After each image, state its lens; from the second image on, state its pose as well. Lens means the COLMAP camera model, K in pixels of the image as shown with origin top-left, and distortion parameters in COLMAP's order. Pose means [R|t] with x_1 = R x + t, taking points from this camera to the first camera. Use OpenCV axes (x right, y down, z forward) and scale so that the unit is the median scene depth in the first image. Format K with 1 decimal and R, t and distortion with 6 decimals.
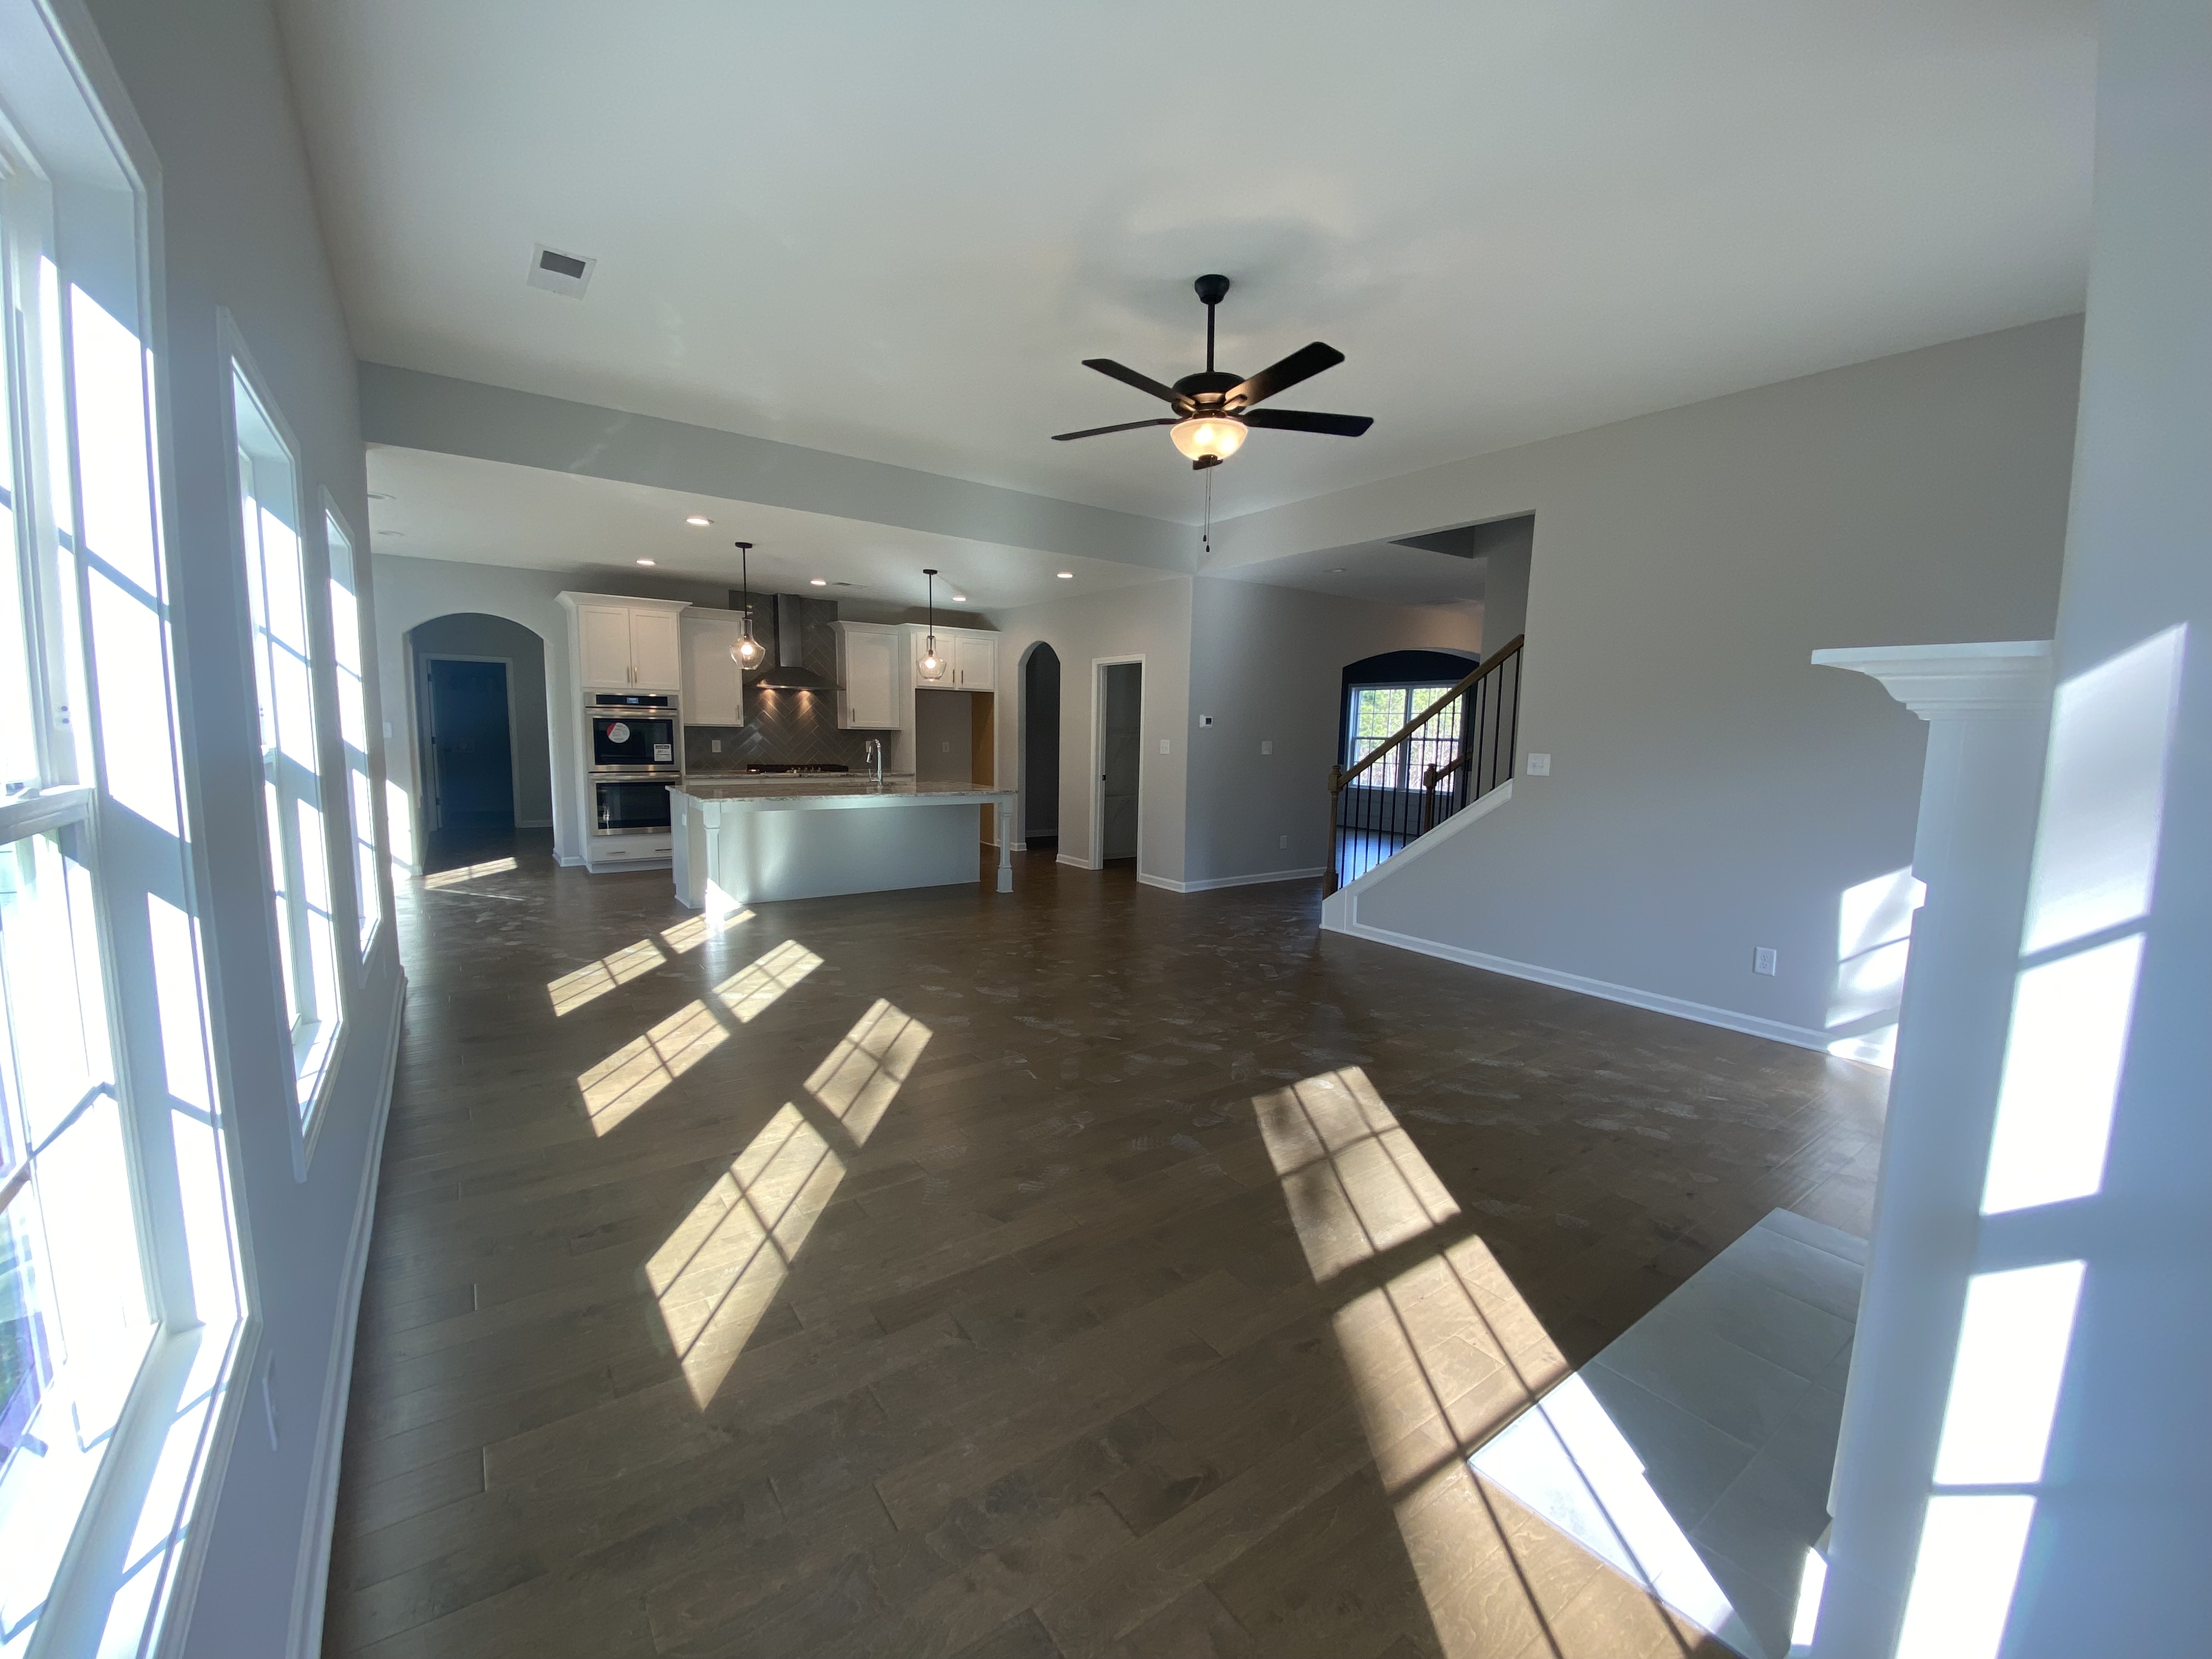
lens RADIAL K [[888.8, 0, 1102.3], [0, 888.8, 830.0], [0, 0, 1]] dist [0.046955, -0.039690]
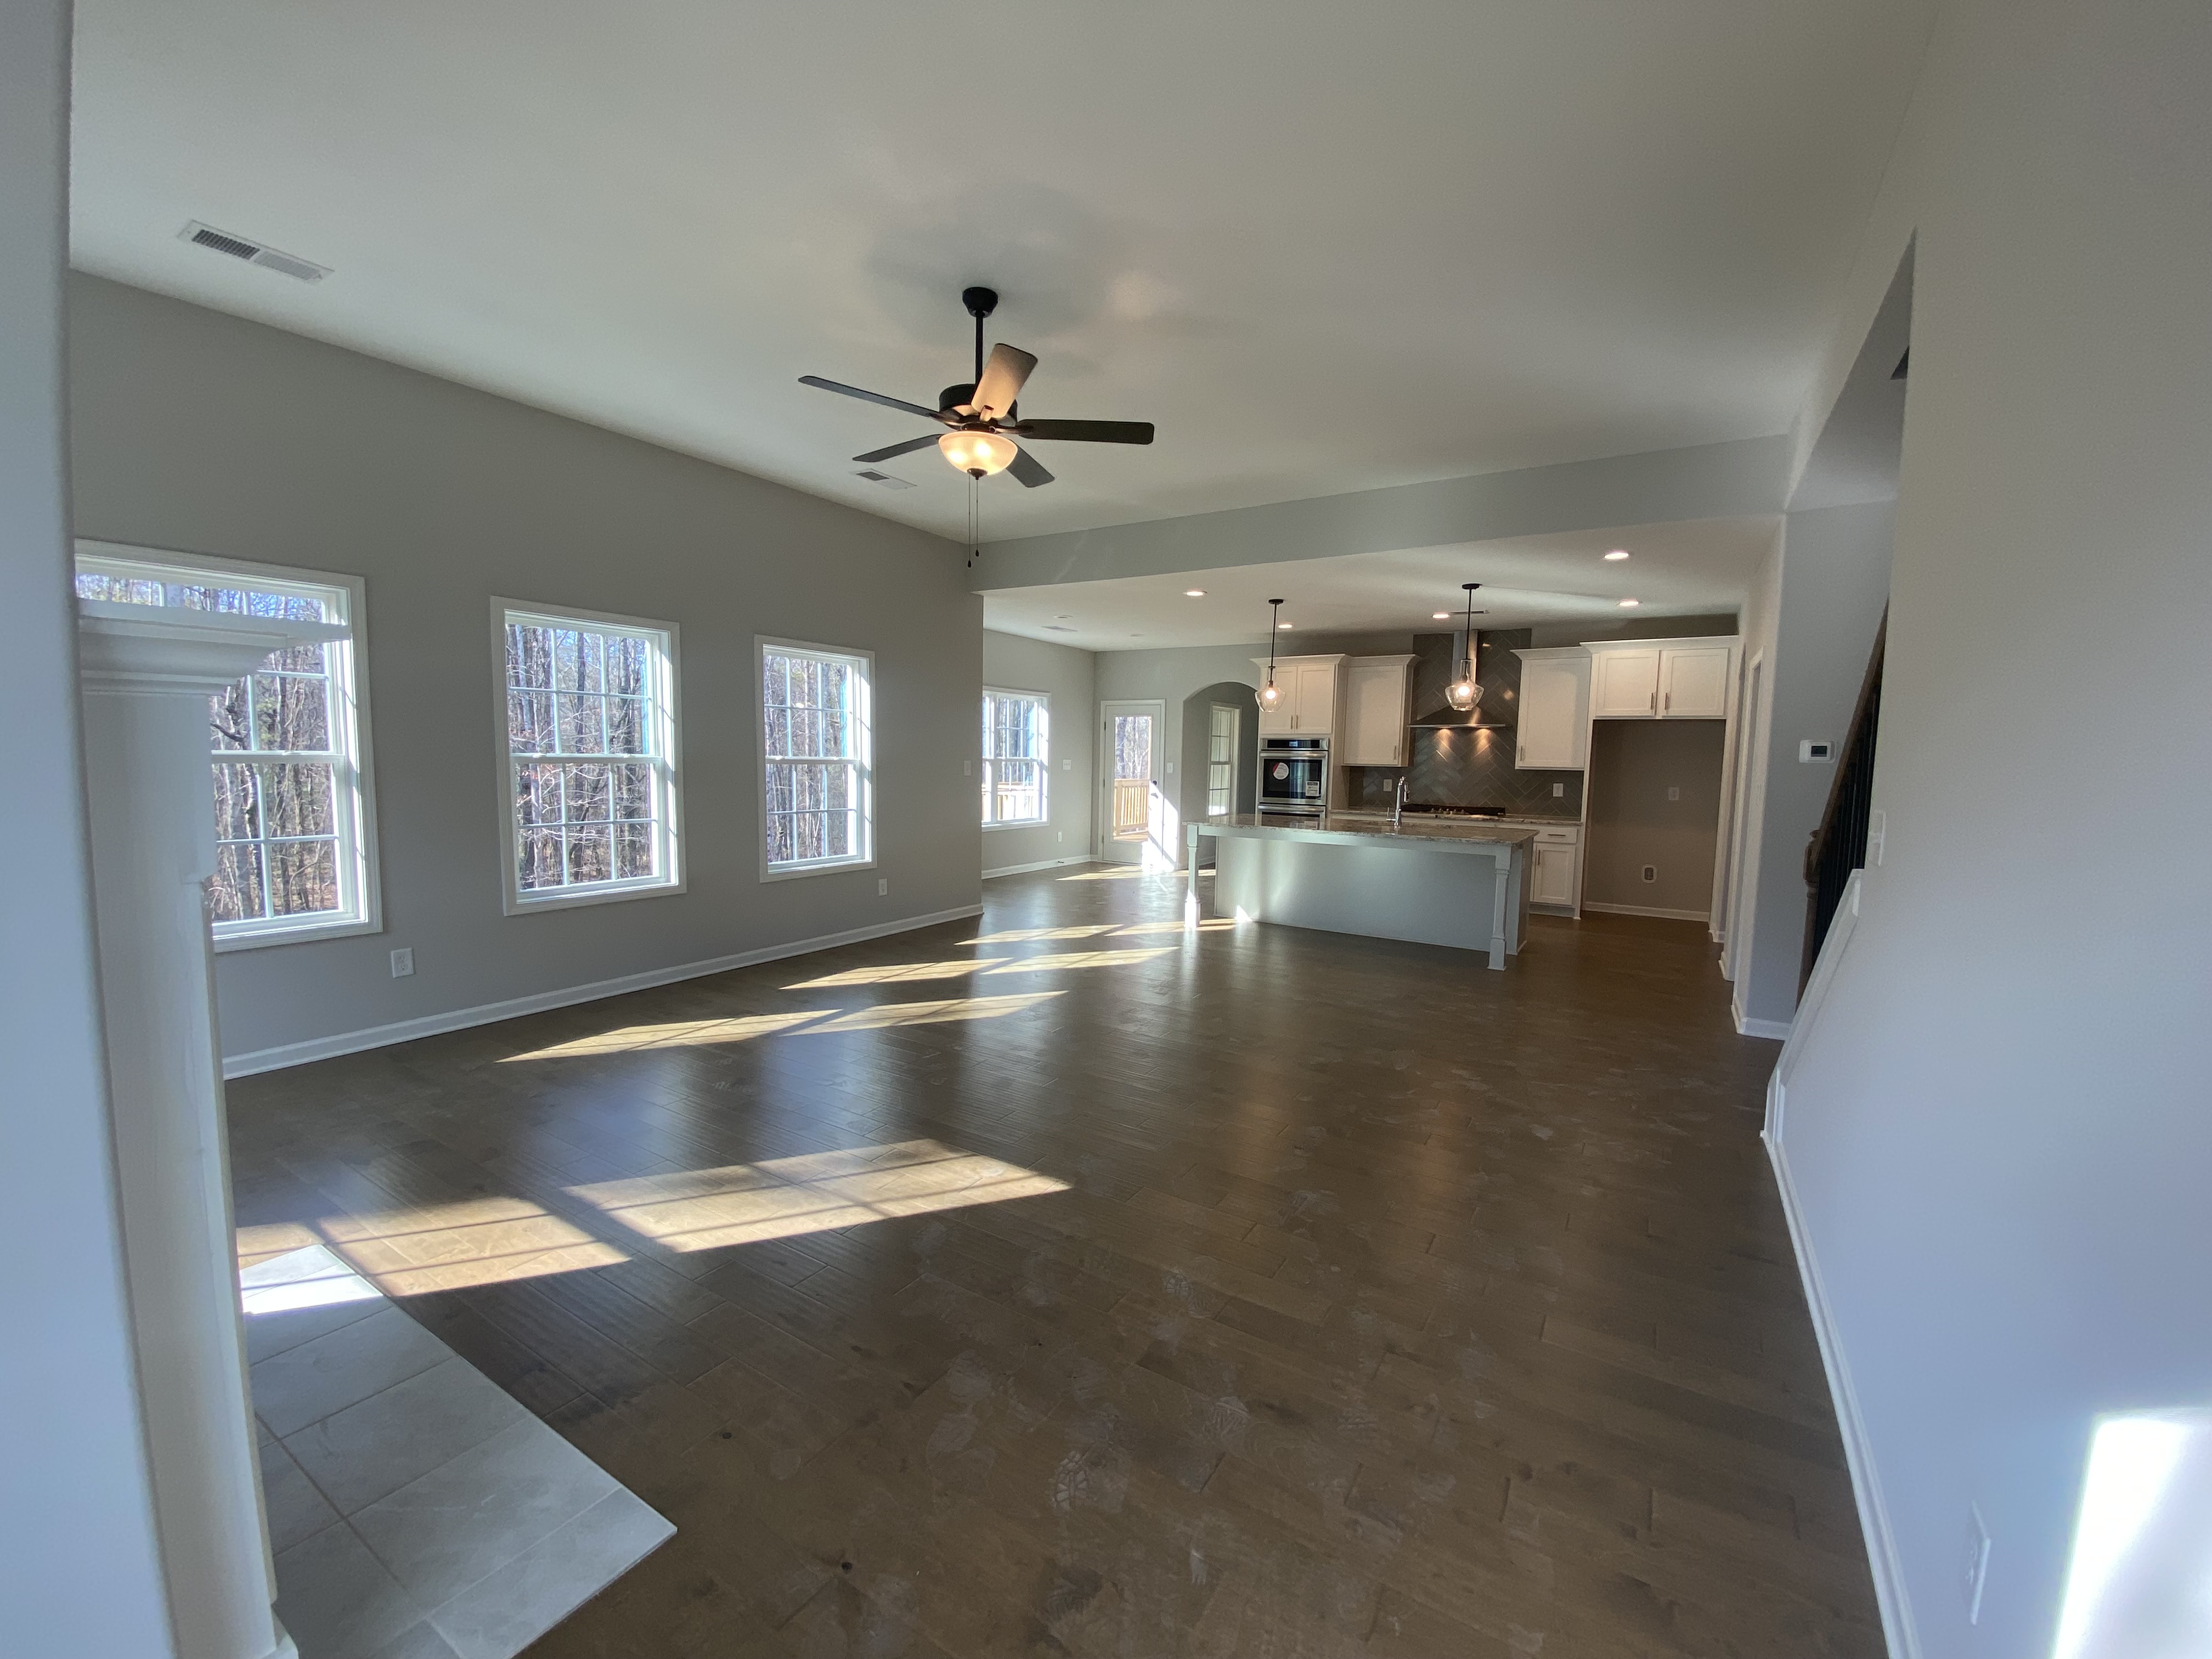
lens RADIAL K [[888.8, 0, 1102.3], [0, 888.8, 830.0], [0, 0, 1]] dist [0.046955, -0.039690]
pose [[0.371695, 0.064976, -0.926078, 0.464233], [-0.119856, 0.992558, 0.021534, -0.026650], [0.920585, 0.102992, 0.376717, 0.335943]]
